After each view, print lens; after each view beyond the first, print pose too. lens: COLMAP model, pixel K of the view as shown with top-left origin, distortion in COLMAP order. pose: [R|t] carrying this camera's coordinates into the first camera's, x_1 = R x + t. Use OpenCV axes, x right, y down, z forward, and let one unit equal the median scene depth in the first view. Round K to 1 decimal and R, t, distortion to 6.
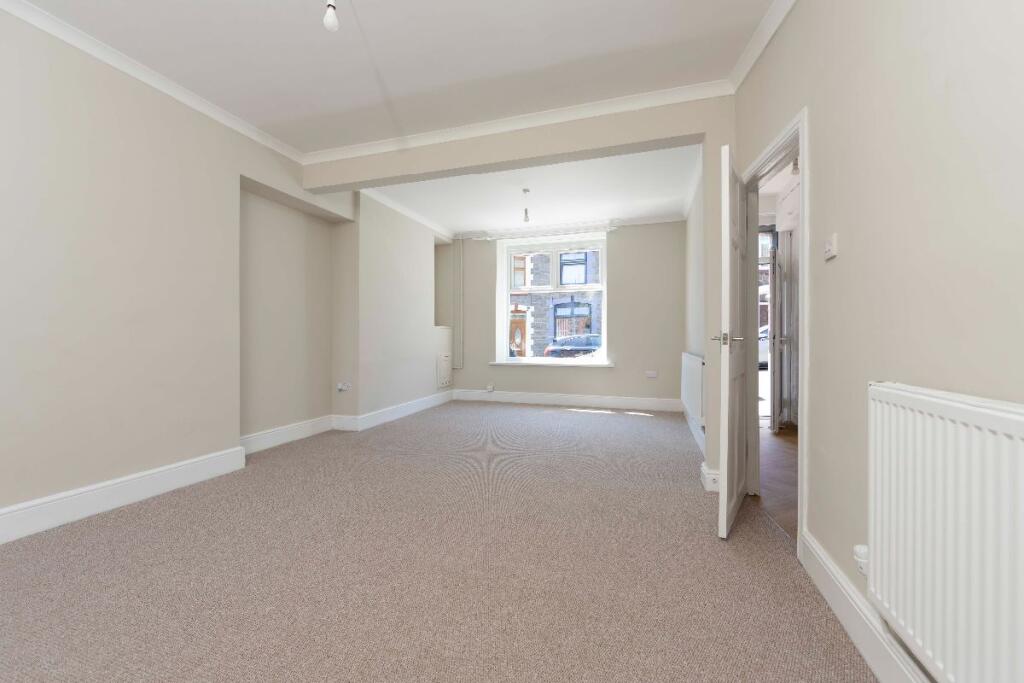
lens RADIAL K [[412.7, 0, 509.1], [0, 412.7, 341.2], [0, 0, 1]] dist [-0.000002, -0.000034]
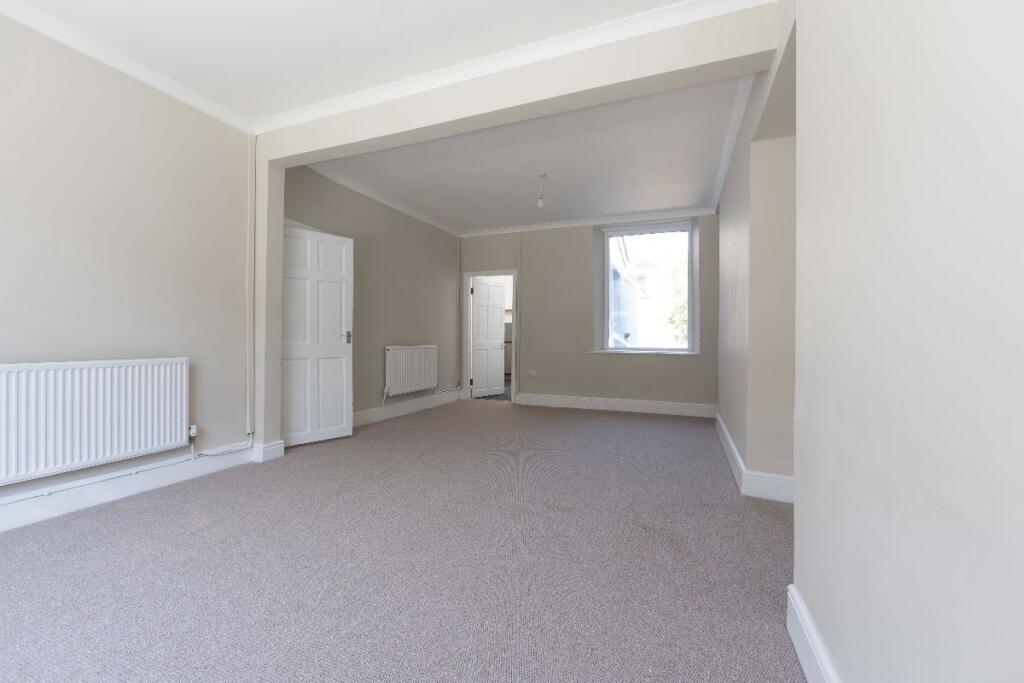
lens RADIAL K [[412.7, 0, 509.1], [0, 412.7, 341.2], [0, 0, 1]] dist [-0.000002, -0.000034]
pose [[-0.997384, 0.001982, 0.072261, -0.131873], [0.002409, 0.999980, 0.005821, 0.001922], [-0.072248, 0.005979, -0.997369, 1.025621]]
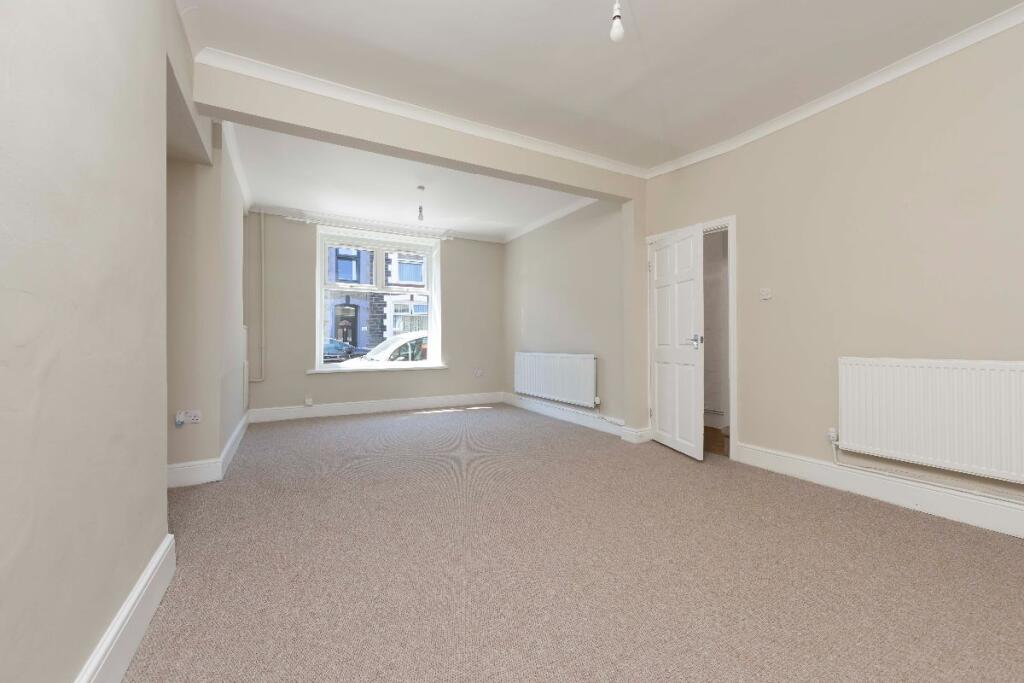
lens RADIAL K [[412.7, 0, 509.1], [0, 412.7, 341.2], [0, 0, 1]] dist [-0.000002, -0.000034]
pose [[0.683418, -0.002278, 0.730024, -0.412492], [0.007935, 0.999959, -0.004308, -0.001361], [-0.729984, 0.008737, 0.683408, 0.156059]]
